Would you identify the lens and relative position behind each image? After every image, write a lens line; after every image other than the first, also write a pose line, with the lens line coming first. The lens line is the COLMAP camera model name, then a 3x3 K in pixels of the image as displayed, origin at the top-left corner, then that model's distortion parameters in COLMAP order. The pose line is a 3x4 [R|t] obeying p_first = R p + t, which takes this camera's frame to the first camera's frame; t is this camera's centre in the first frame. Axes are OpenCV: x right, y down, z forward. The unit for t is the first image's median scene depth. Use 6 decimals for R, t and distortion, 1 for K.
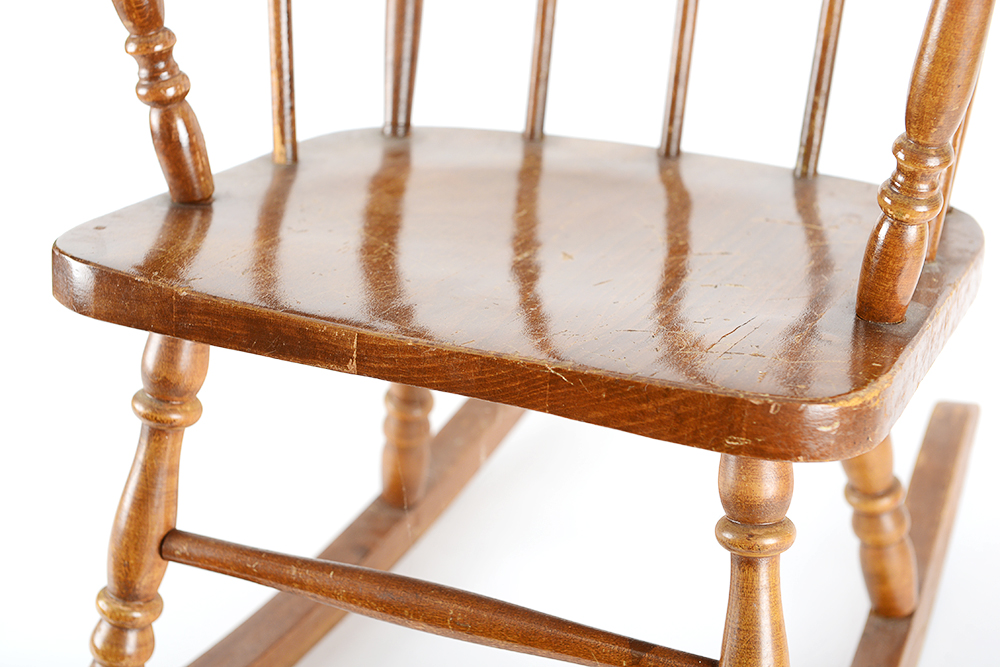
lens RADIAL K [[1946.2, 0, 500.0], [0, 1946.2, 333.5], [0, 0, 1]] dist [0.067252, 0.083935]
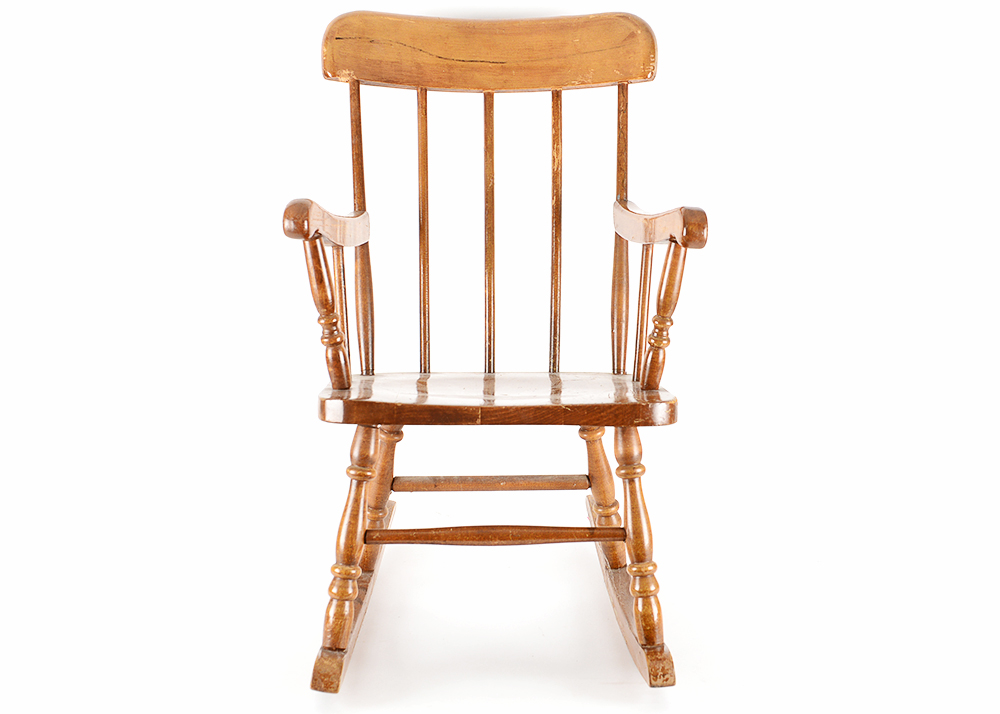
lens RADIAL K [[1637.9, 0, 575.0], [0, 1637.9, 356.9], [0, 0, 1]] dist [-0.011478, -0.034980]
pose [[0.889257, -0.082400, 0.449924, -0.896478], [0.186216, 0.963653, -0.191564, 0.358977], [-0.417785, 0.254133, 0.872280, -0.893172]]
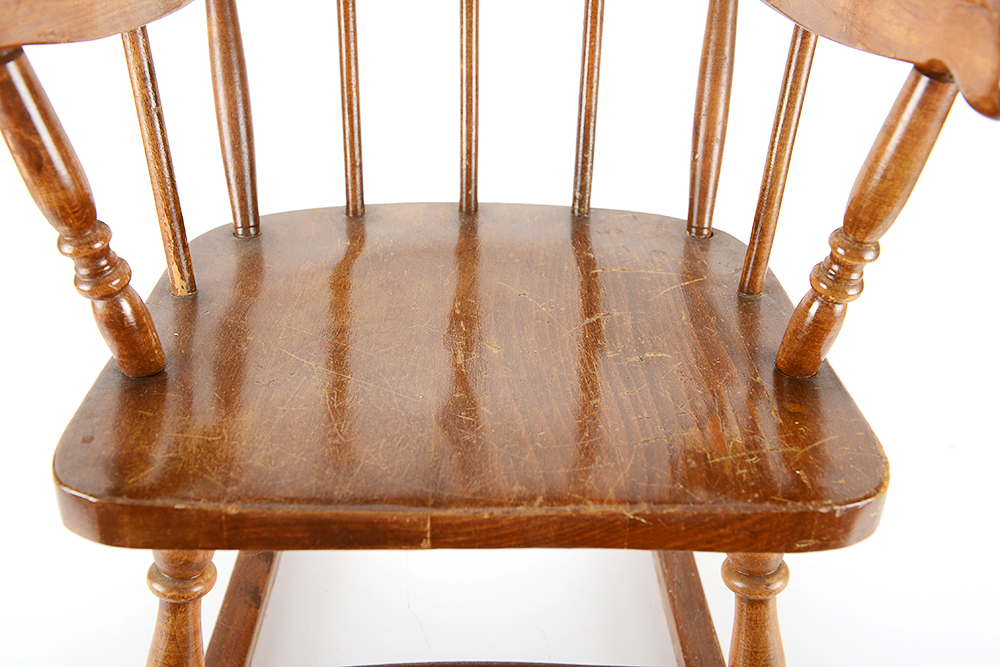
lens RADIAL K [[1090.9, 0, 500.0], [0, 1090.9, 333.5], [0, 0, 1]] dist [0.071215, -0.001670]
pose [[0.909654, -0.220217, 0.352186, -0.220958], [0.163191, 0.969186, 0.184516, -0.194319], [-0.381967, -0.110372, 0.917561, 0.455248]]
